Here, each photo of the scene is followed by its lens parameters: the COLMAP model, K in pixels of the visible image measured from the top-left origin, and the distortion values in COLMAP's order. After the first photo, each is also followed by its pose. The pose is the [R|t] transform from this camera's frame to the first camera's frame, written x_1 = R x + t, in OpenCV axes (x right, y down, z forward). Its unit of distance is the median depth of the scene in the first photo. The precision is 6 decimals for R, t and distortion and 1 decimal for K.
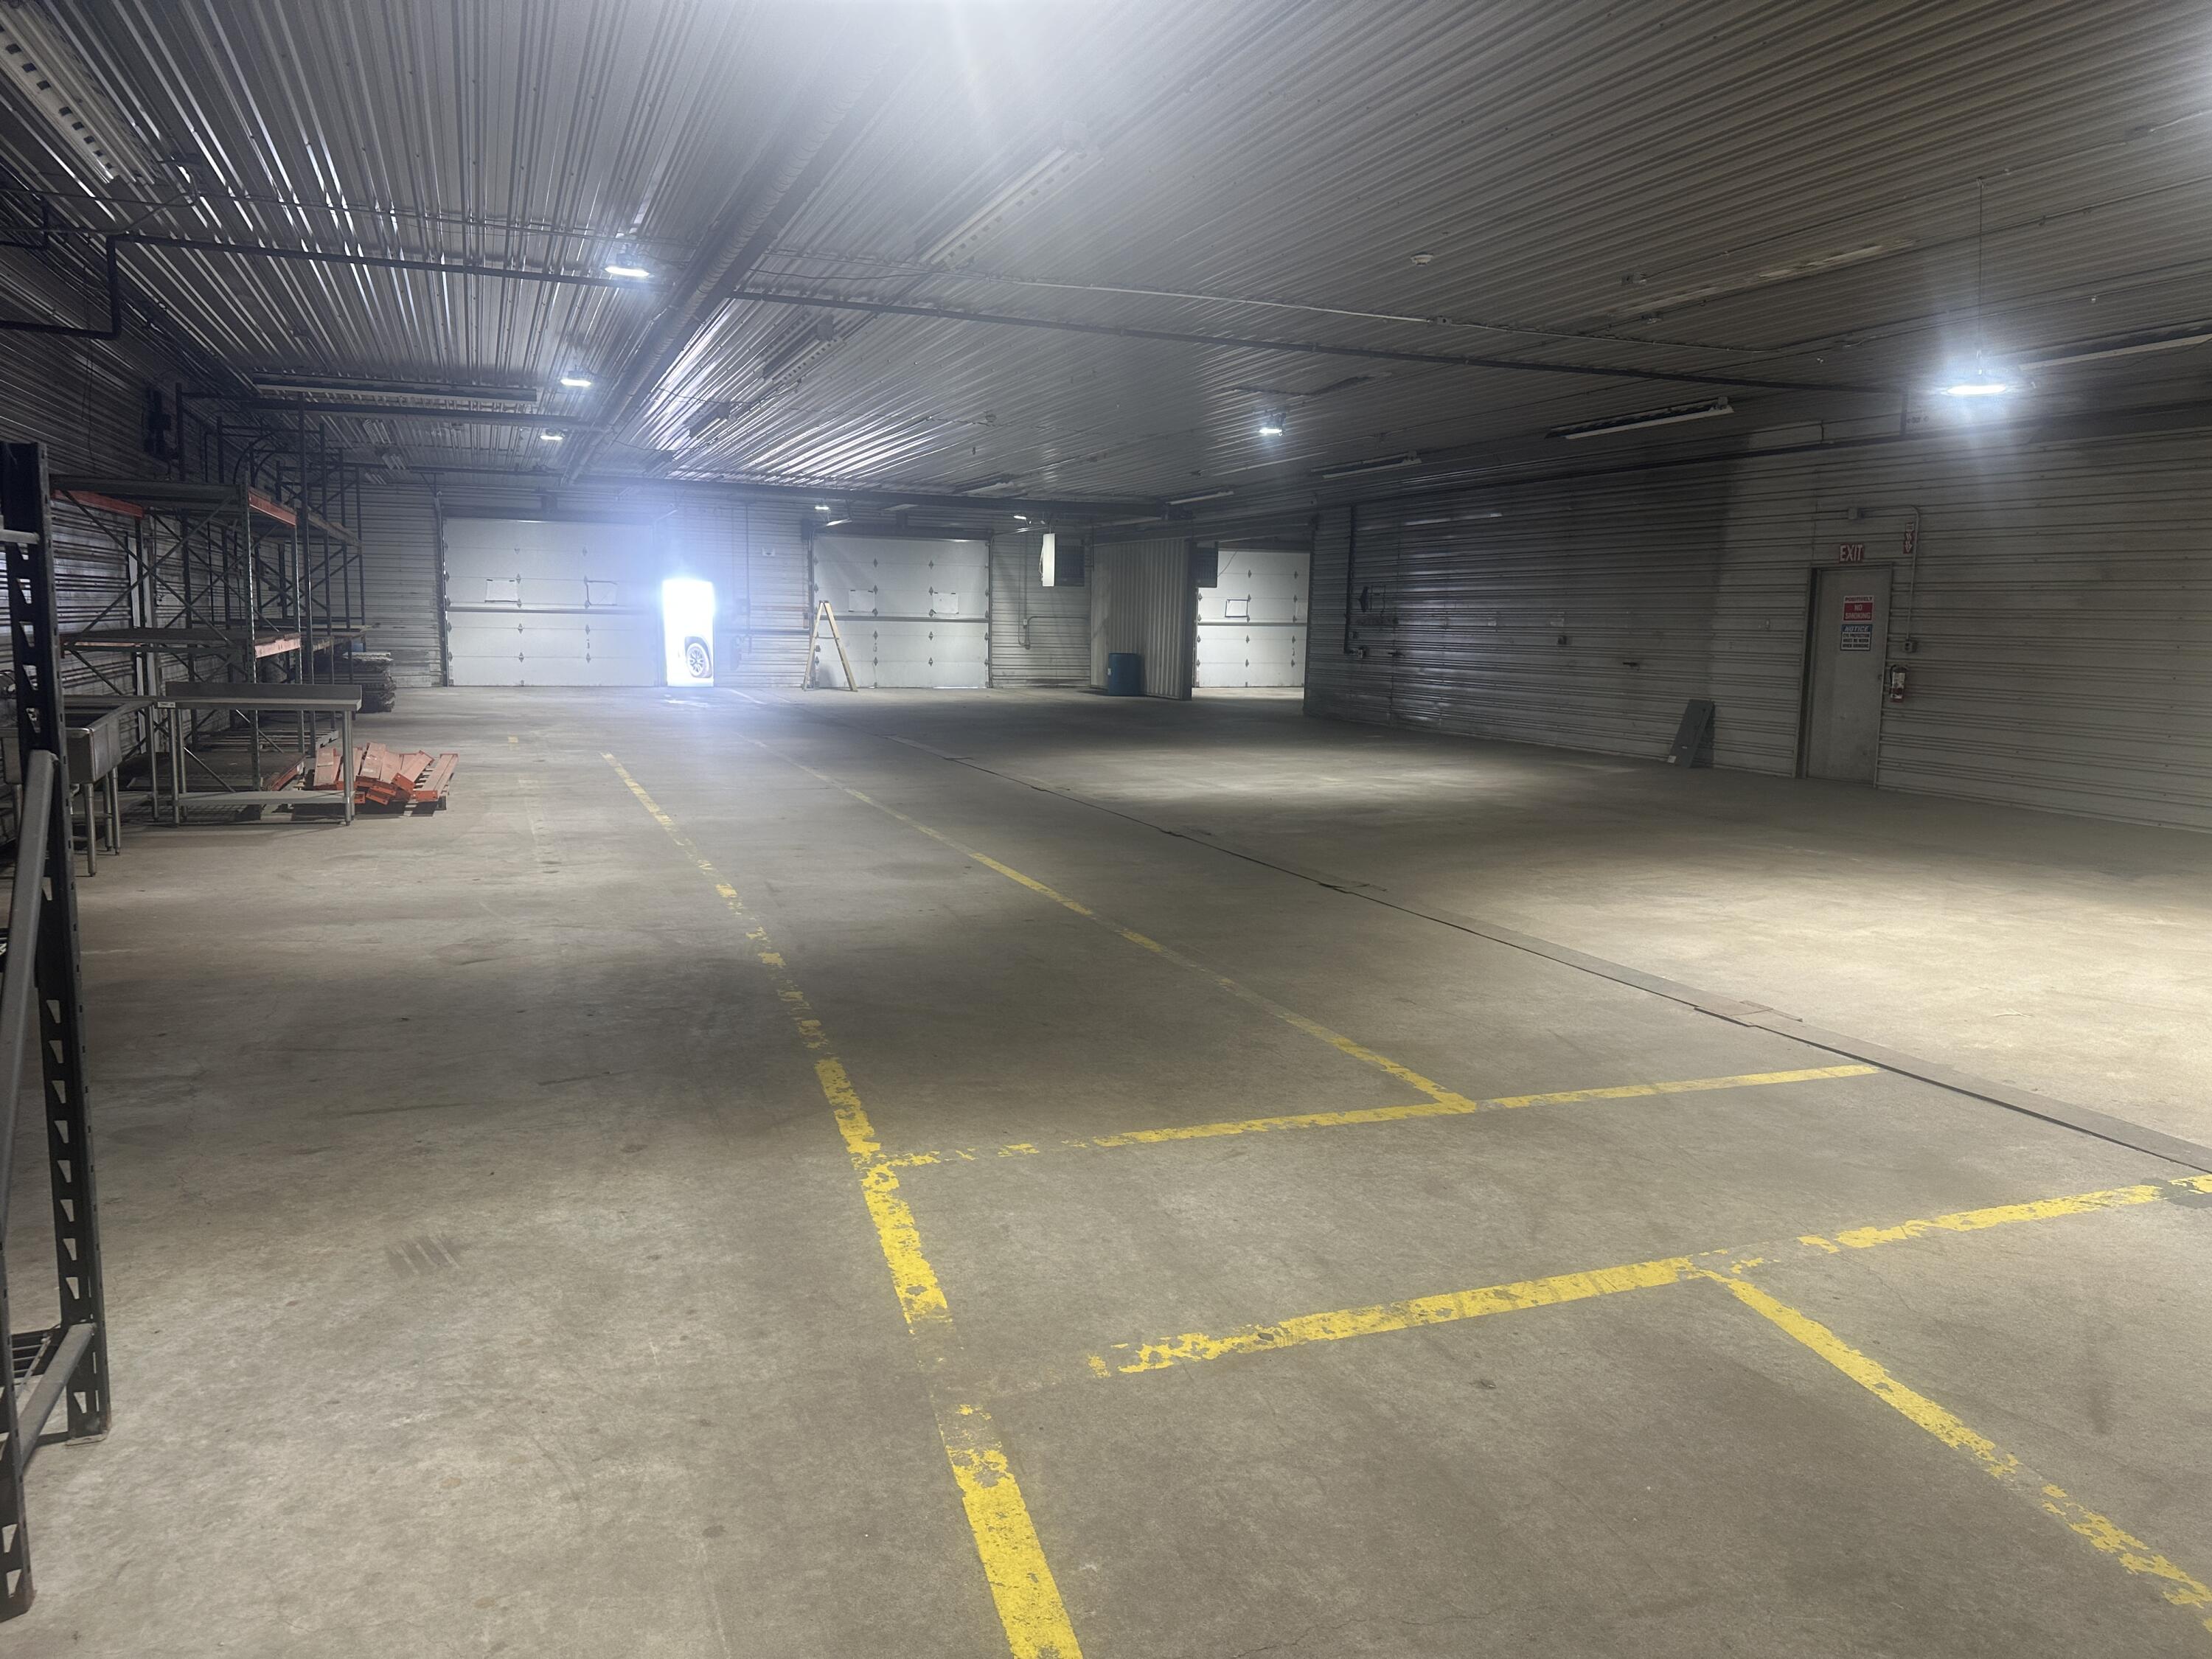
lens RADIAL K [[1550.0, 0, 1114.8], [0, 1550.0, 814.4], [0, 0, 1]] dist [0.083435, -0.102716]
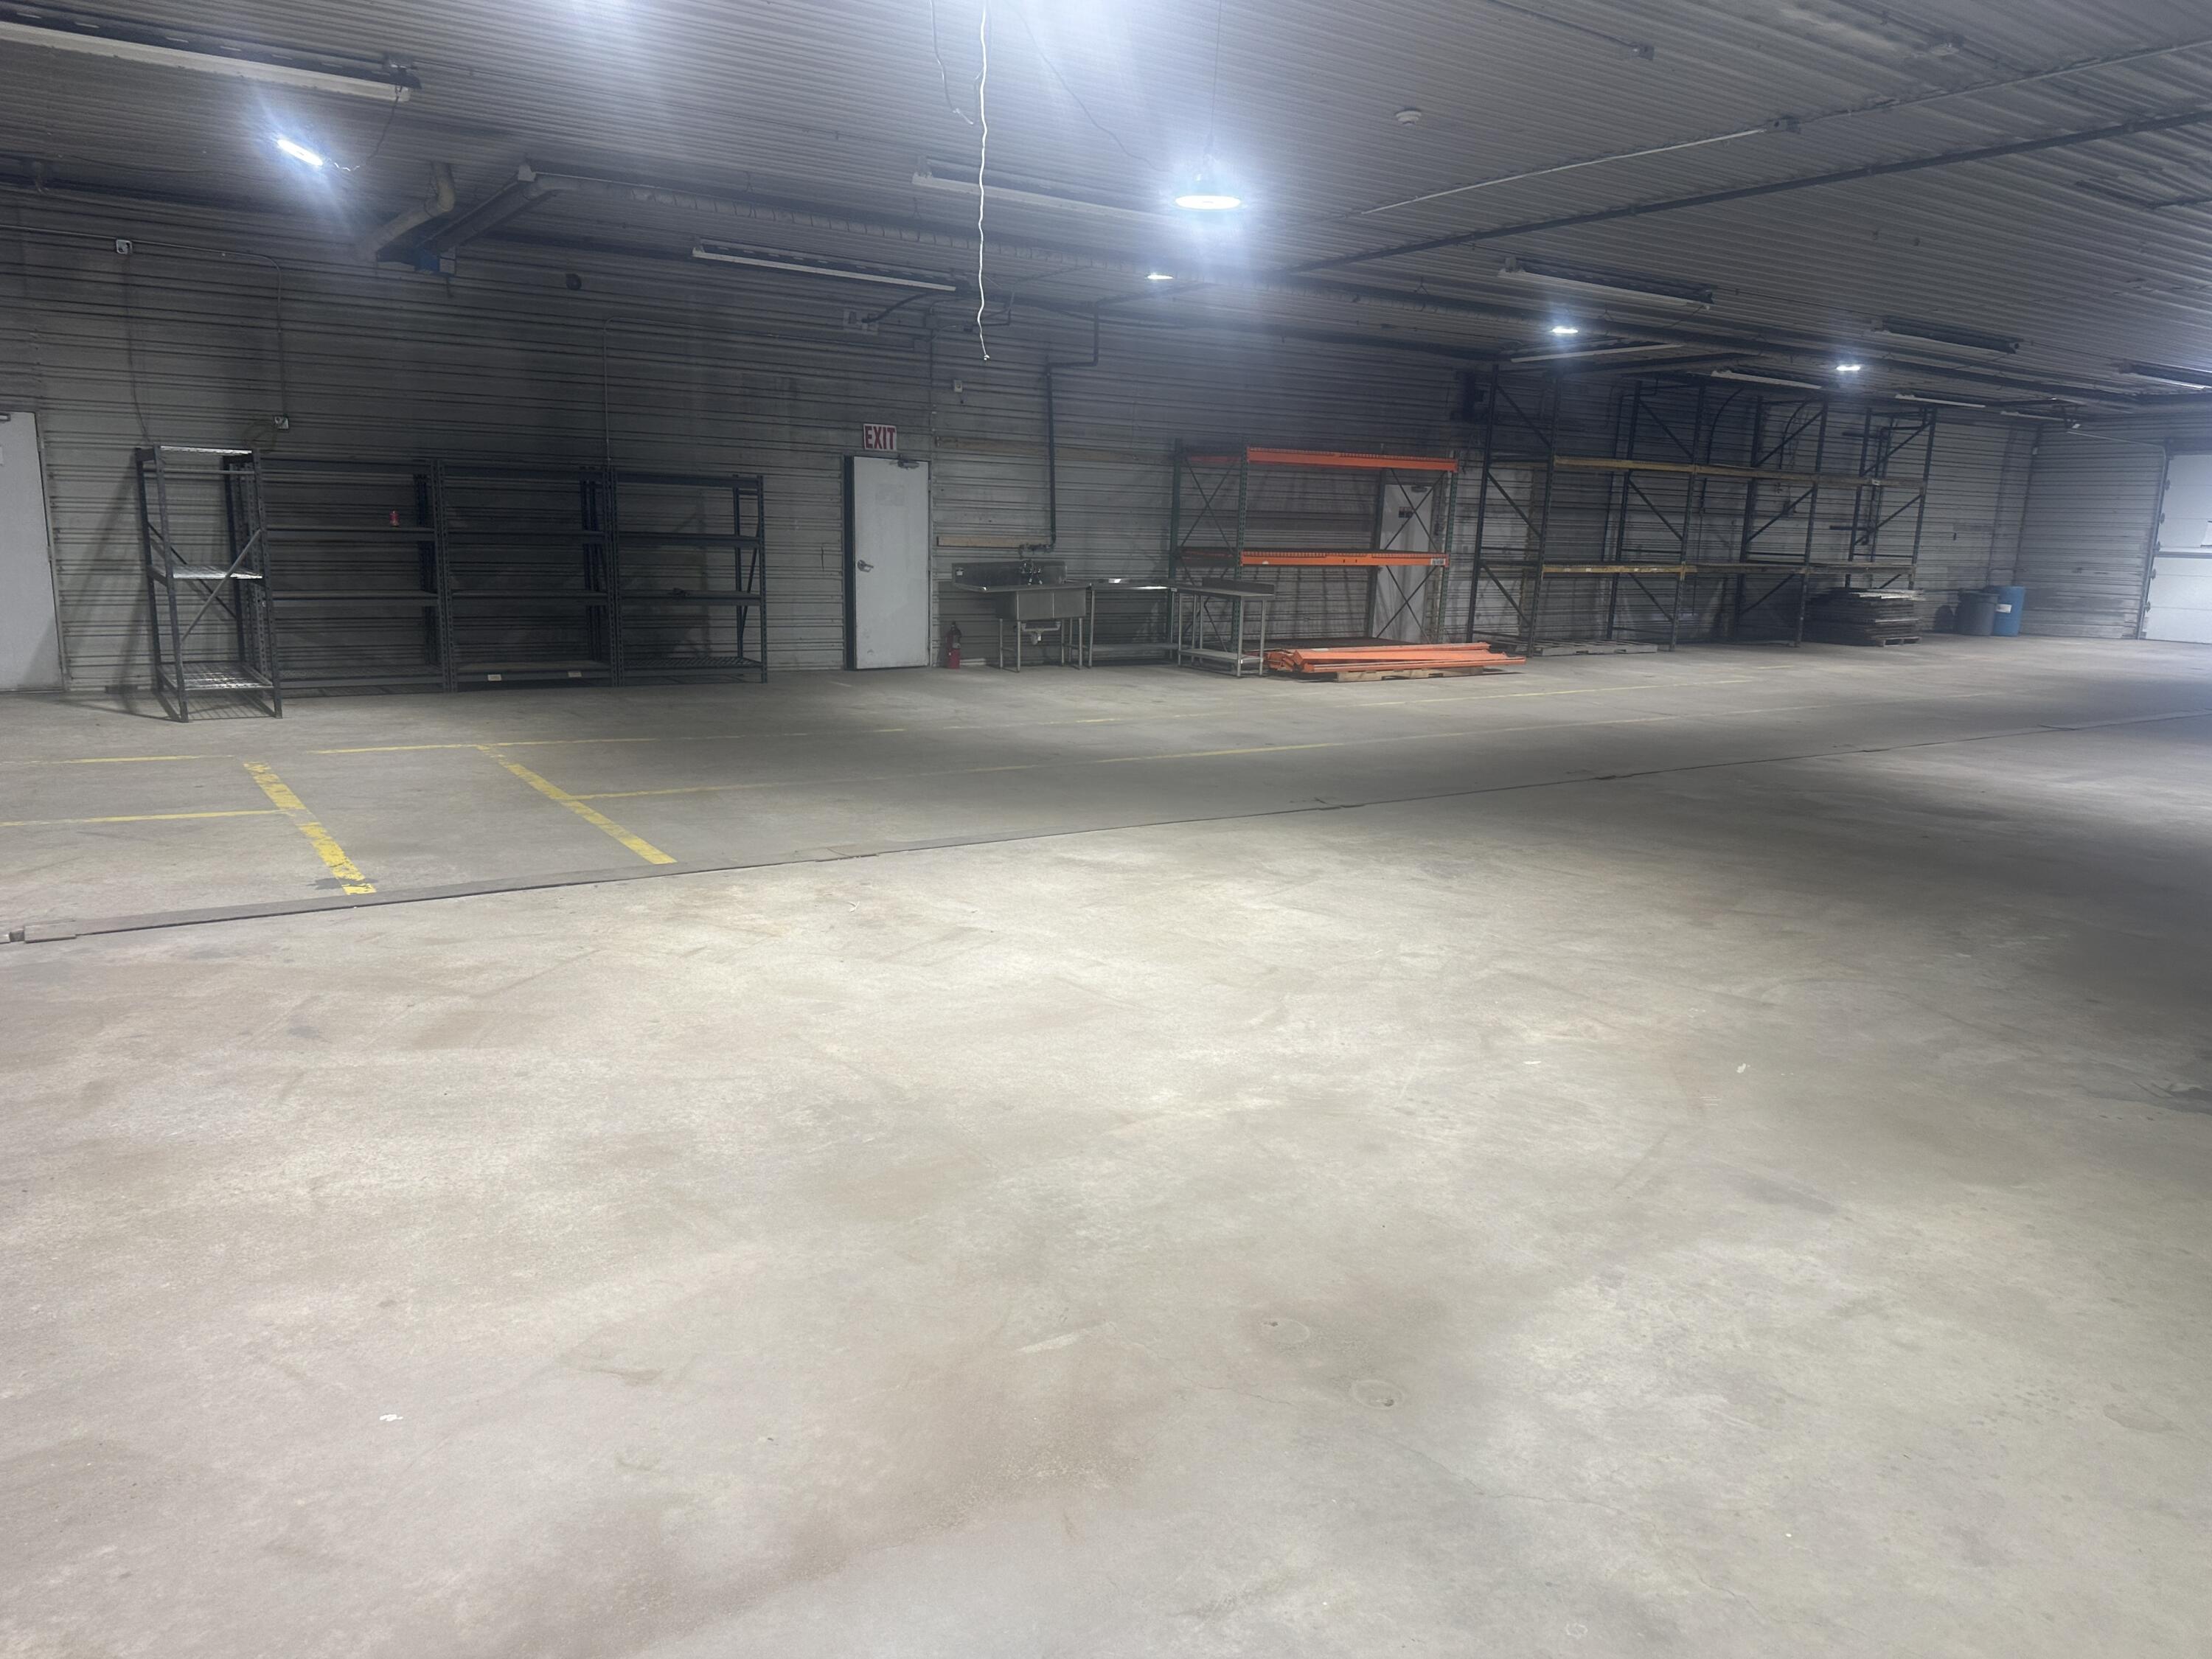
lens RADIAL K [[1550.0, 0, 1094.2], [0, 1550.0, 840.8], [0, 0, 1]] dist [0.083435, -0.102716]
pose [[0.202098, 0.183285, -0.962062, 0.361605], [-0.142320, 0.977401, 0.156310, -0.023571], [0.968969, 0.105330, 0.223616, 0.216175]]
